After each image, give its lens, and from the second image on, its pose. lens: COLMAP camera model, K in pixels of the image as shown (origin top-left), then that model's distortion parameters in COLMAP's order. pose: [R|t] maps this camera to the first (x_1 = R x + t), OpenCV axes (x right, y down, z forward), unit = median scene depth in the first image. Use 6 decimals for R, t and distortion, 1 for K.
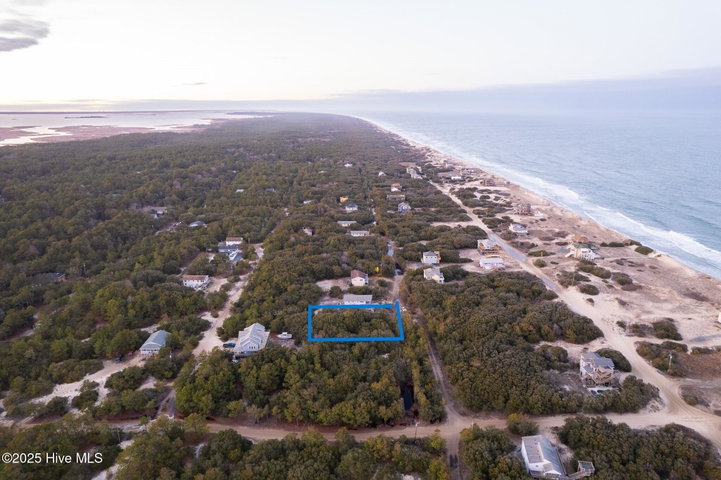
lens RADIAL K [[460.6, 0, 362.5], [0, 460.6, 240.2], [0, 0, 1]] dist [-0.064993, 0.060200]
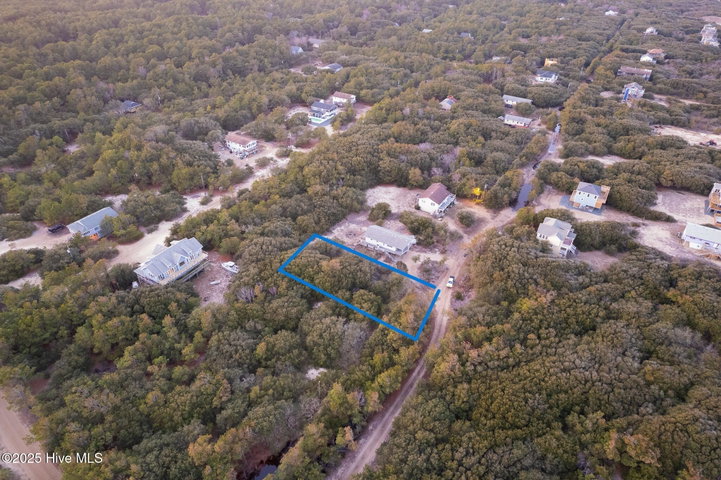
lens RADIAL K [[460.6, 0, 362.5], [0, 460.6, 240.2], [0, 0, 1]] dist [-0.064993, 0.060200]
pose [[0.835822, 0.321375, -0.445107, 0.210296], [-0.165467, 0.920522, 0.353920, -0.071476], [0.523472, -0.222163, 0.822570, 0.441611]]
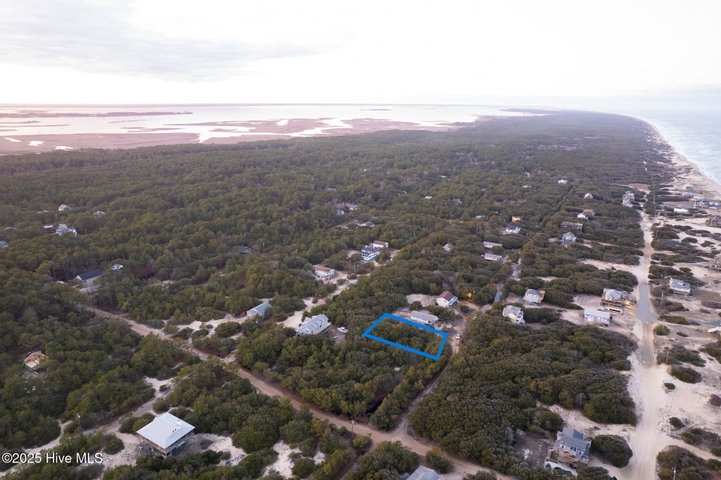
lens RADIAL K [[460.6, 0, 362.5], [0, 460.6, 240.2], [0, 0, 1]] dist [-0.064993, 0.060200]
pose [[0.840136, 0.164591, -0.516799, 0.377849], [-0.158997, 0.985720, 0.055460, -0.087113], [0.518547, 0.035576, 0.854309, -0.040761]]
